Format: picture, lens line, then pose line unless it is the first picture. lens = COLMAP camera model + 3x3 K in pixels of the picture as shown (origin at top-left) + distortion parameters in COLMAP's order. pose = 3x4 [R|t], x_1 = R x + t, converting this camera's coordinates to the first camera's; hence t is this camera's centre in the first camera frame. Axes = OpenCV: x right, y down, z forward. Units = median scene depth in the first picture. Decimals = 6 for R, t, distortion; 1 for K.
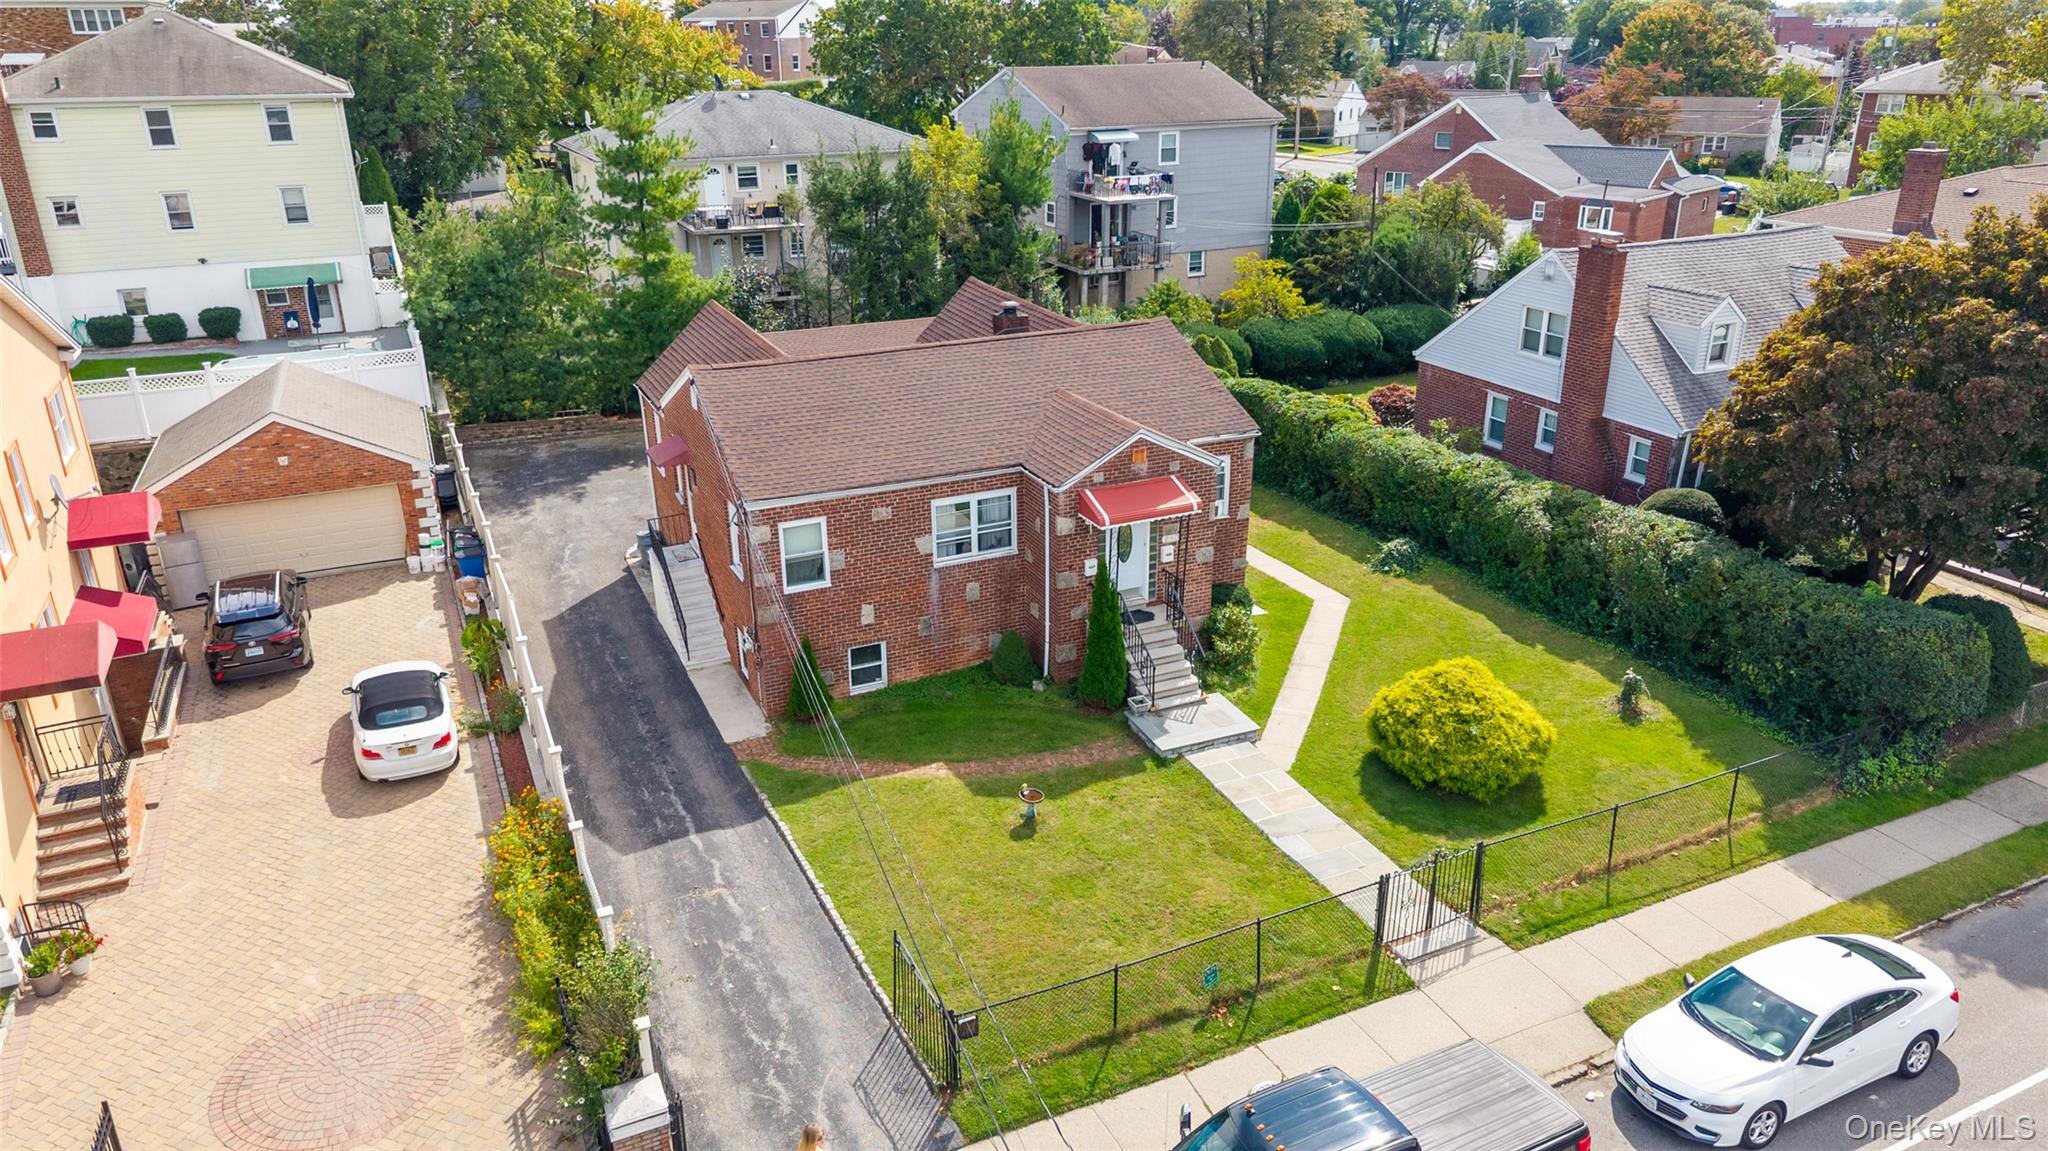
lens RADIAL K [[1364.8, 0, 1022.5], [0, 1364.8, 582.5], [0, 0, 1]] dist [0.026870, -0.030614]
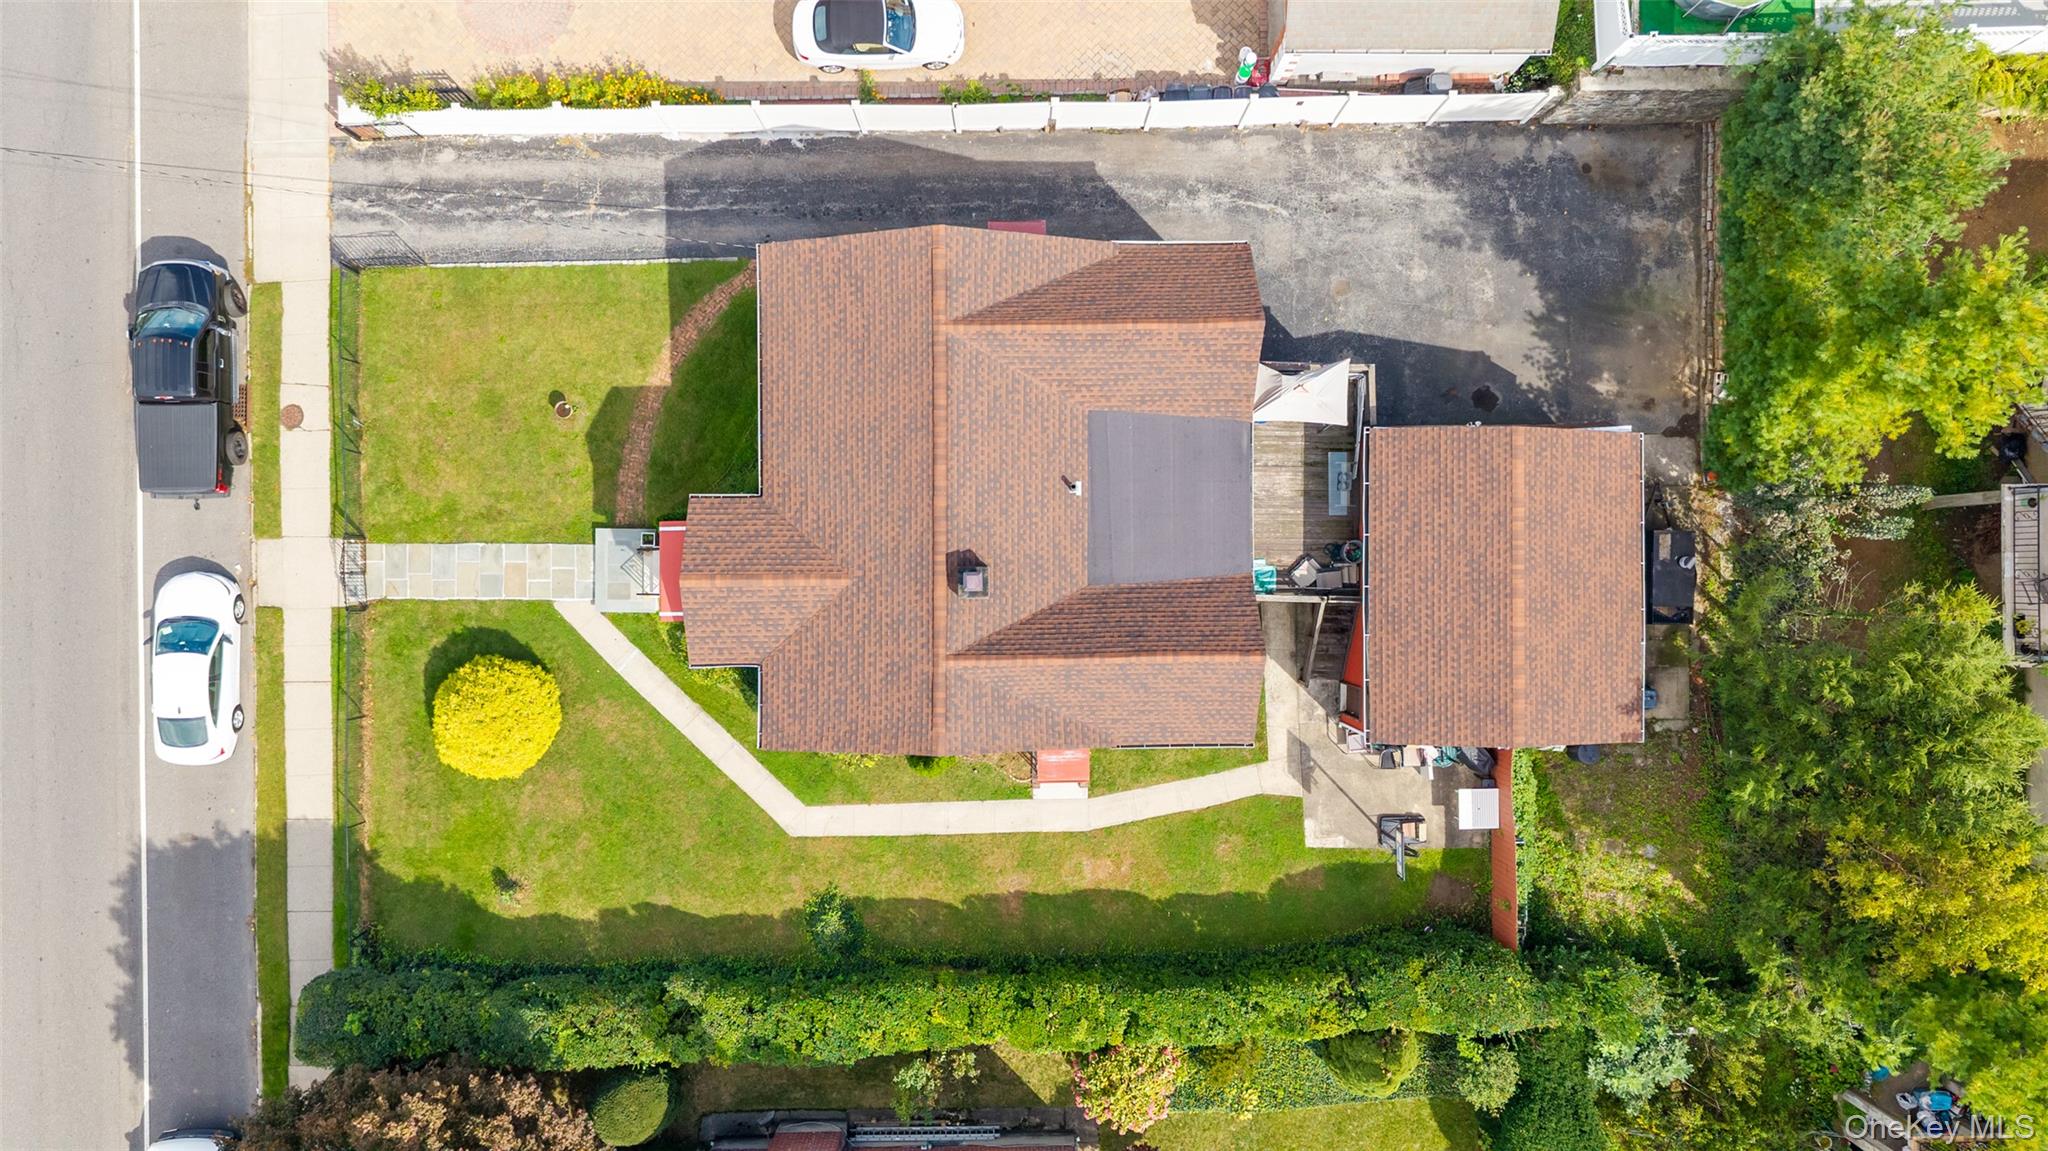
lens RADIAL K [[1364.8, 0, 1022.5], [0, 1364.8, 582.5], [0, 0, 1]] dist [0.026870, -0.030614]
pose [[-0.412353, 0.911007, 0.005562, -0.030803], [-0.343575, -0.161163, 0.925193, -1.195968], [0.843754, 0.379595, 0.379456, 0.775947]]
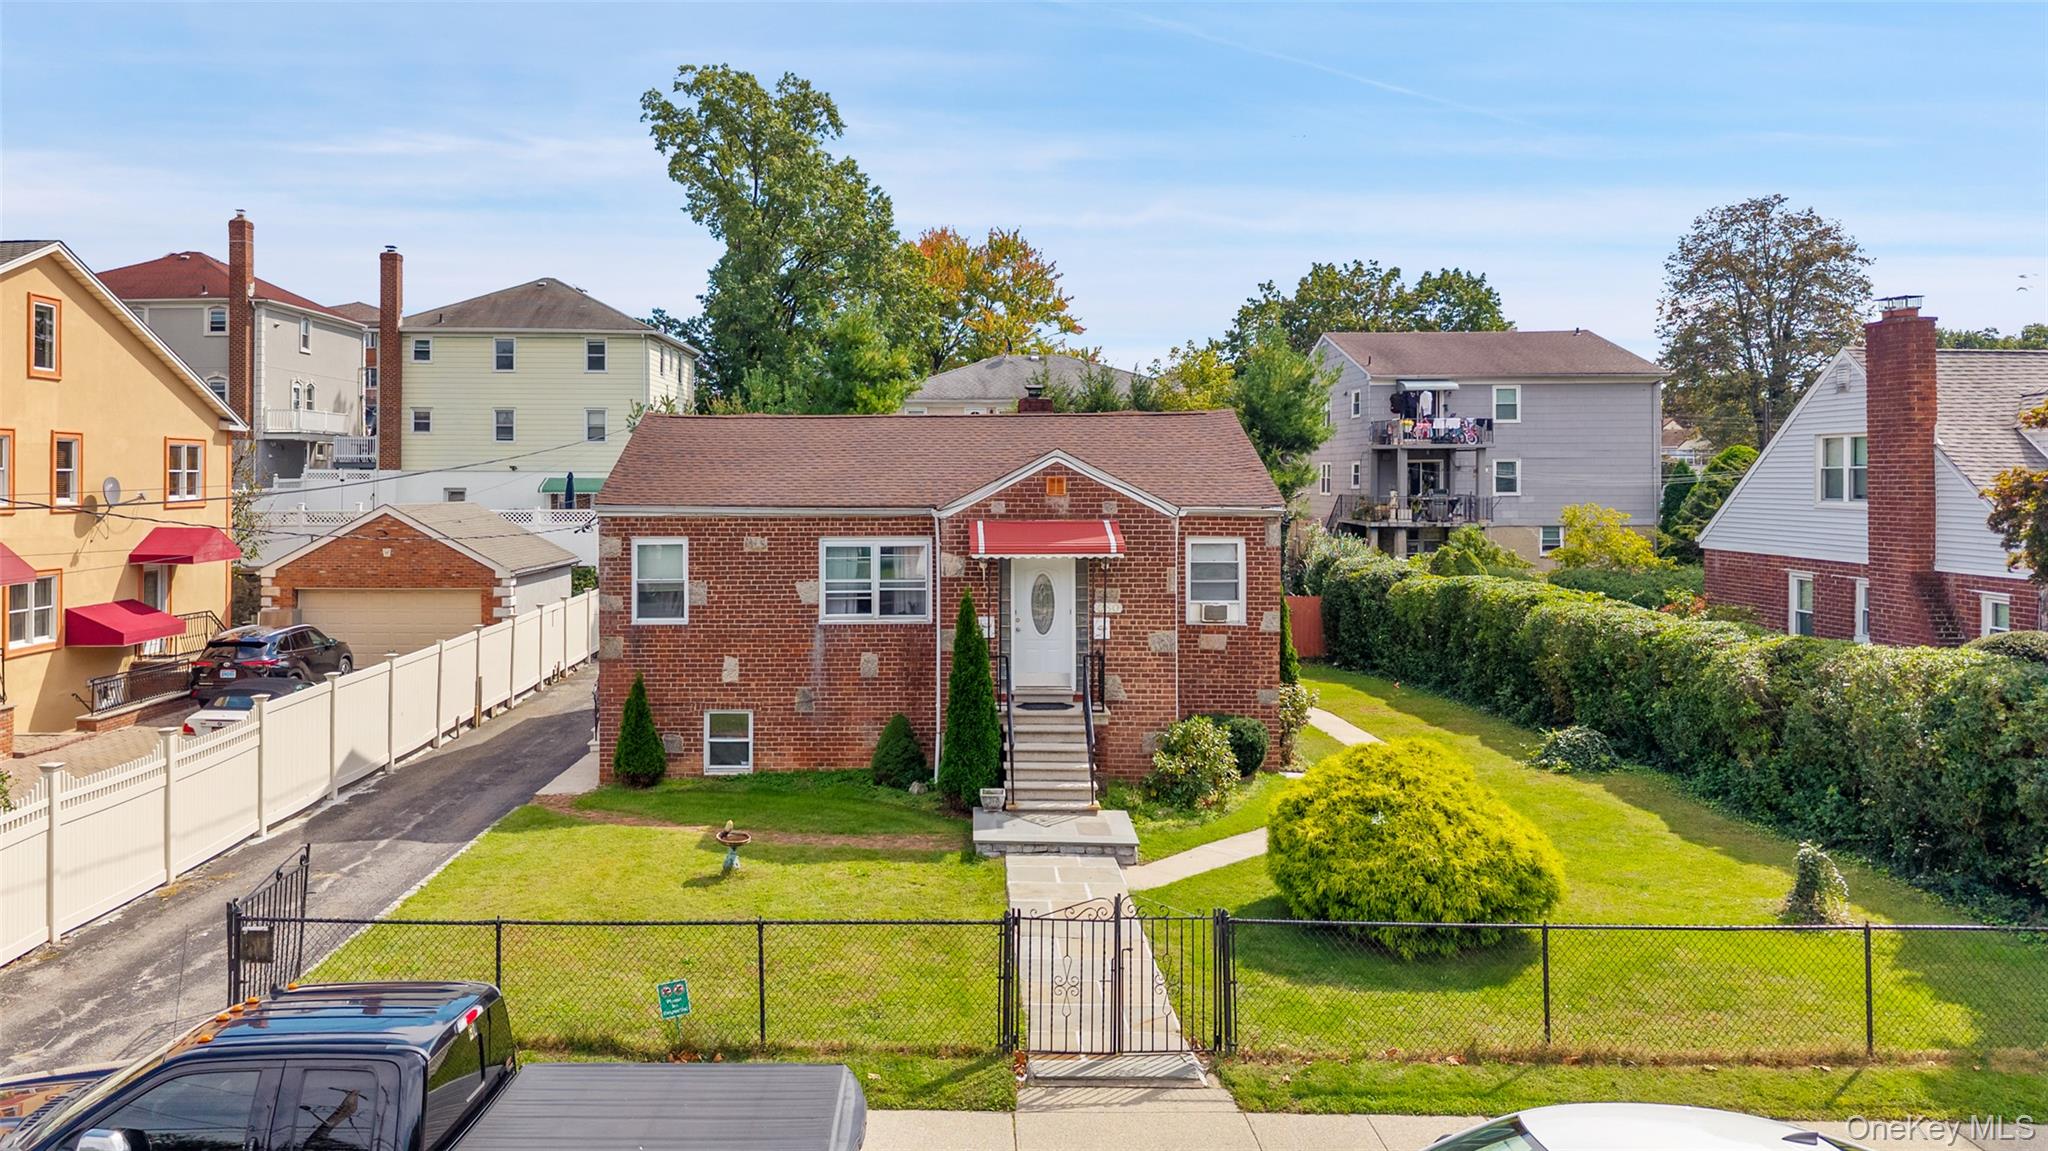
lens RADIAL K [[1423.9, 0, 899.0], [0, 1423.9, 480.5], [0, 0, 1]] dist [0.009890, 0.001217]
pose [[0.894096, 0.010636, -0.447749, 0.355286], [-0.176770, 0.926937, -0.330968, 0.181089], [0.411515, 0.375065, 0.830651, 0.279880]]
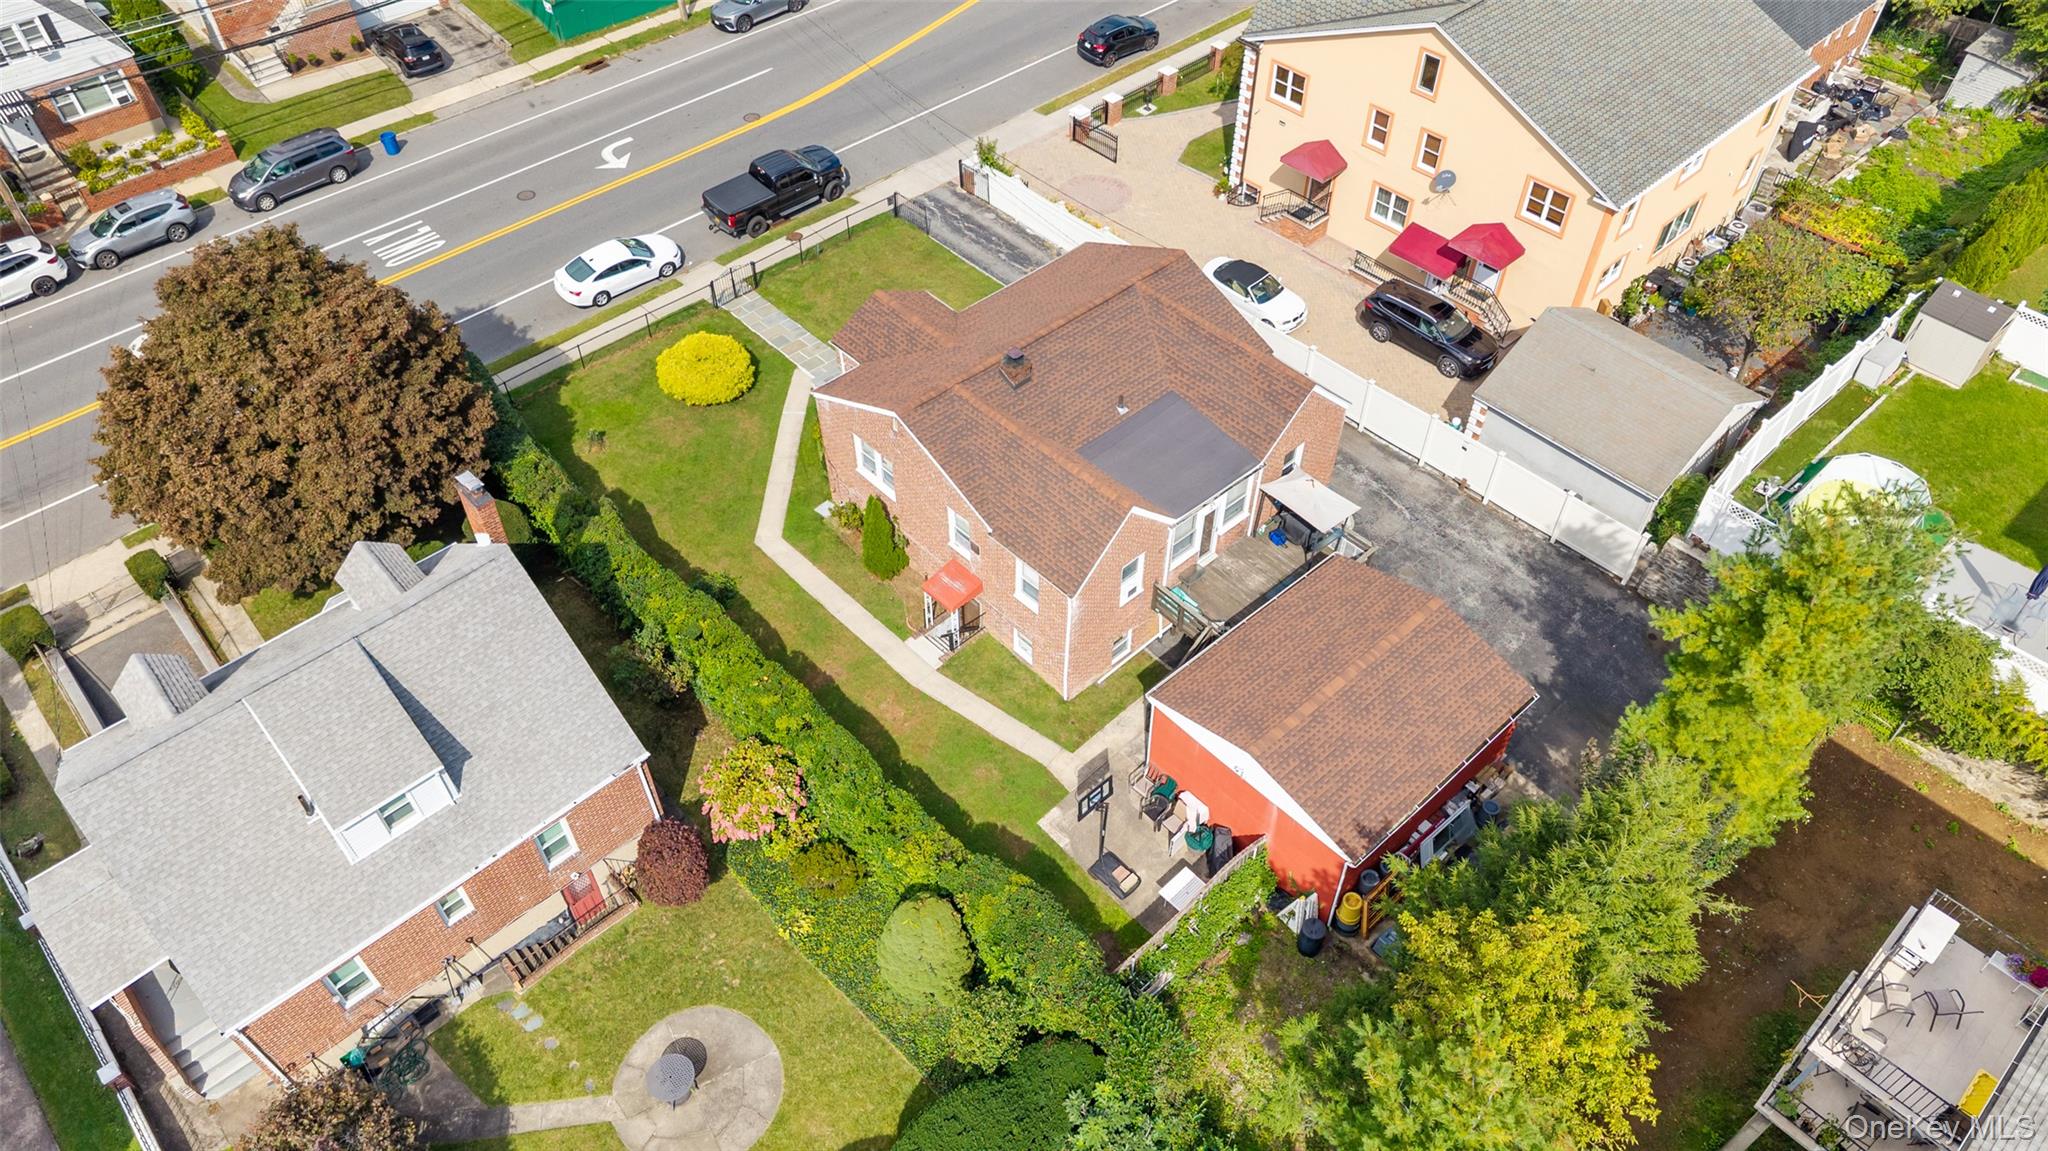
lens RADIAL K [[1364.8, 0, 1022.5], [0, 1364.8, 582.5], [0, 0, 1]] dist [0.026870, -0.030614]
pose [[-0.952036, 0.234649, -0.196384, 0.303122], [-0.104128, 0.355054, 0.929029, -1.414068], [0.287722, 0.904918, -0.313591, 1.768964]]
